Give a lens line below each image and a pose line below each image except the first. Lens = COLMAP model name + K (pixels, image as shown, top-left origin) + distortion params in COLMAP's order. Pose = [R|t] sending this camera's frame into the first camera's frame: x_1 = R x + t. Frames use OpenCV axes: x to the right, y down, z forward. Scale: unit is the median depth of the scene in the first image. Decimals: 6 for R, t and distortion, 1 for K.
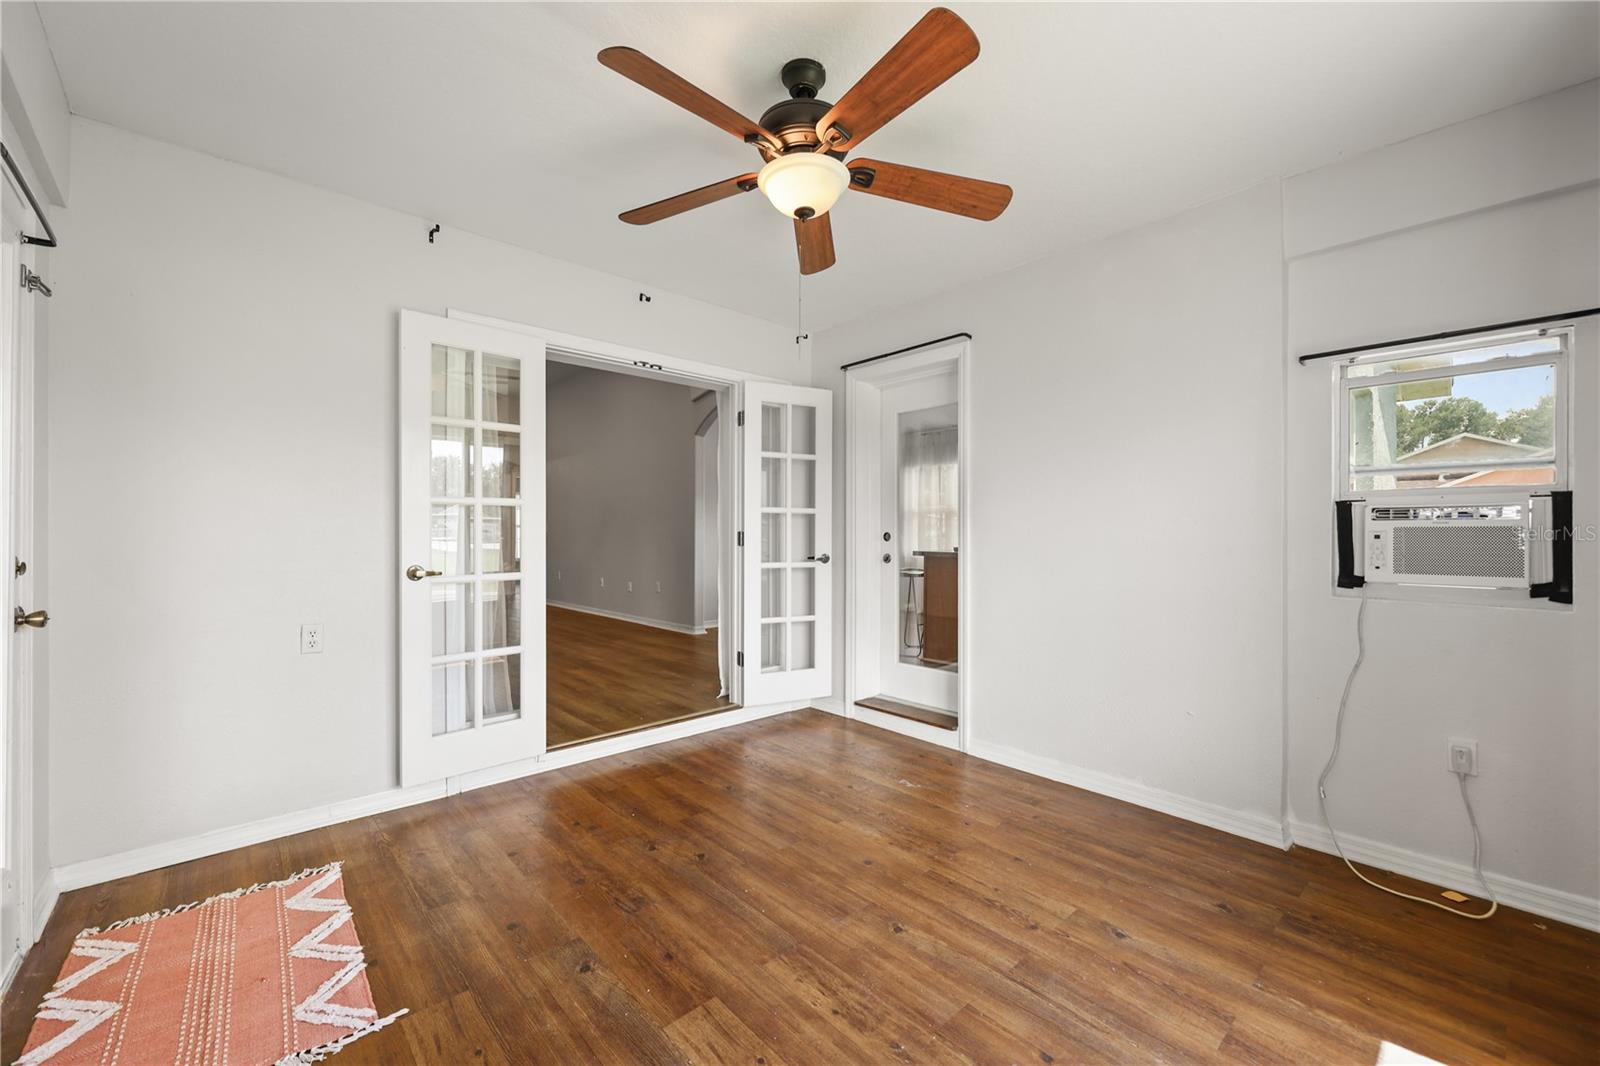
lens RADIAL K [[654.9, 0, 800.0], [0, 654.9, 533.0], [0, 0, 1]] dist [-0.001087, -0.000260]
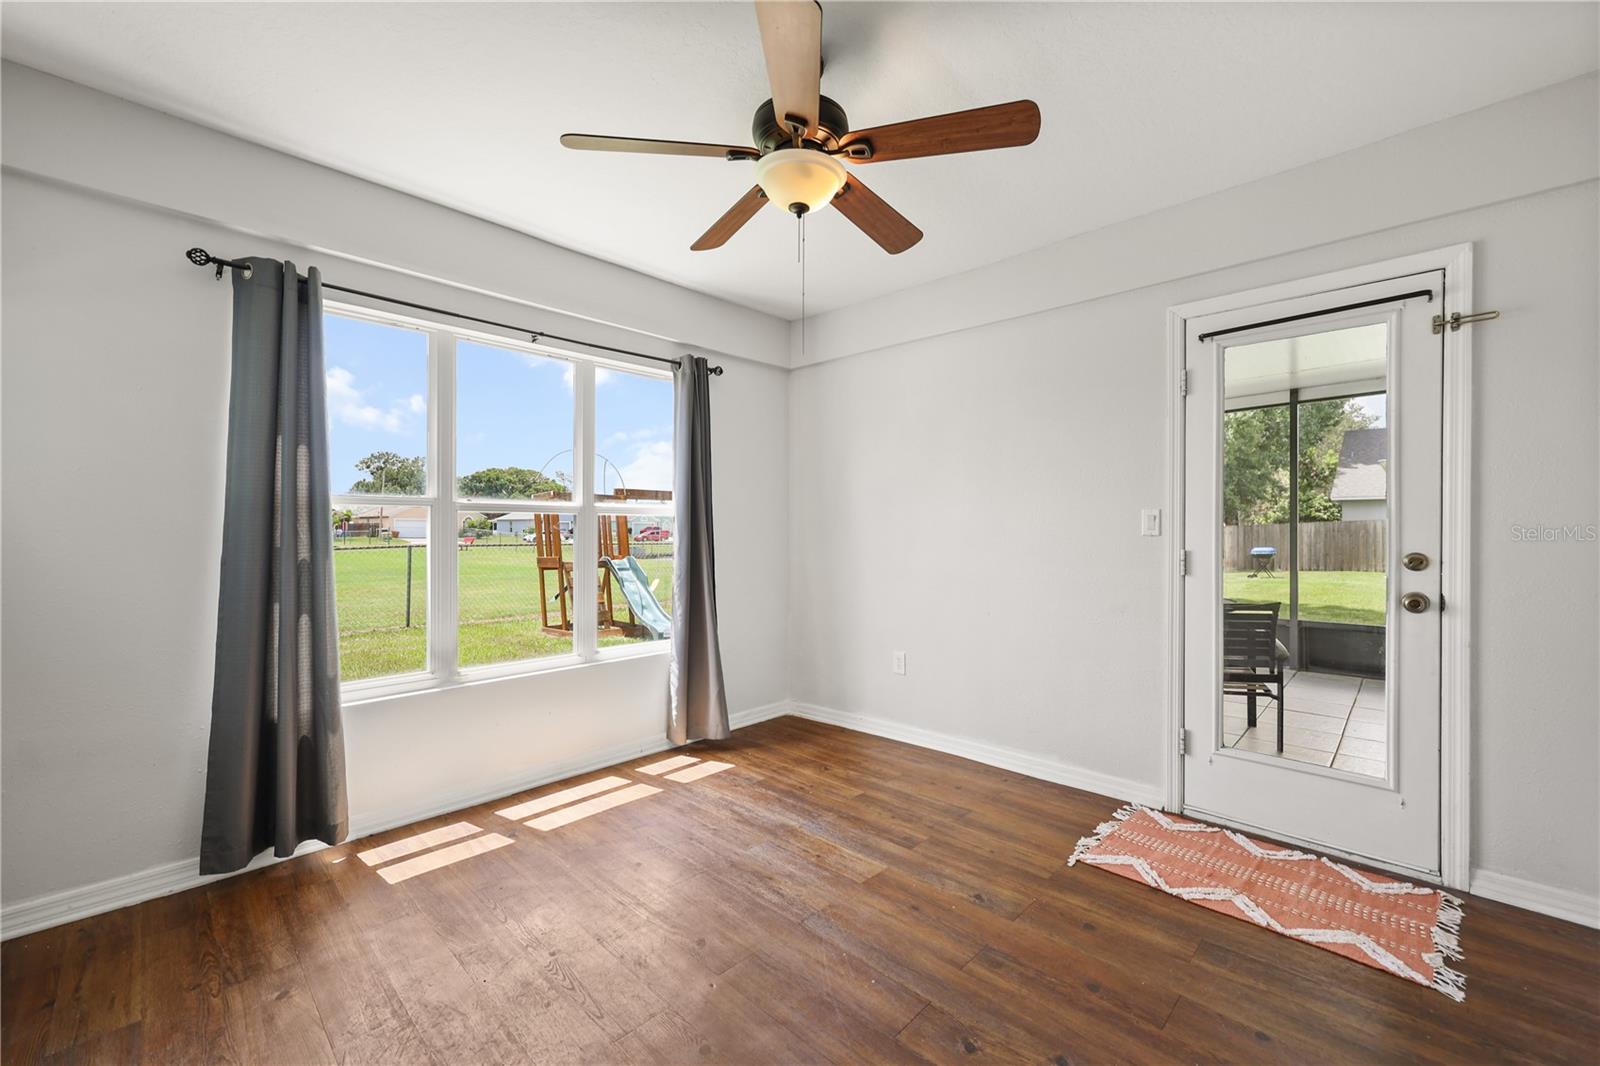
lens RADIAL K [[677.6, 0, 800.3], [0, 677.6, 526.1], [0, 0, 1]] dist [0.001042, 0.000520]
pose [[-0.998526, 0.000520, -0.054281, 0.057240], [0.000911, 0.999974, -0.007177, -0.004170], [0.054275, -0.007216, -0.998500, 2.001842]]
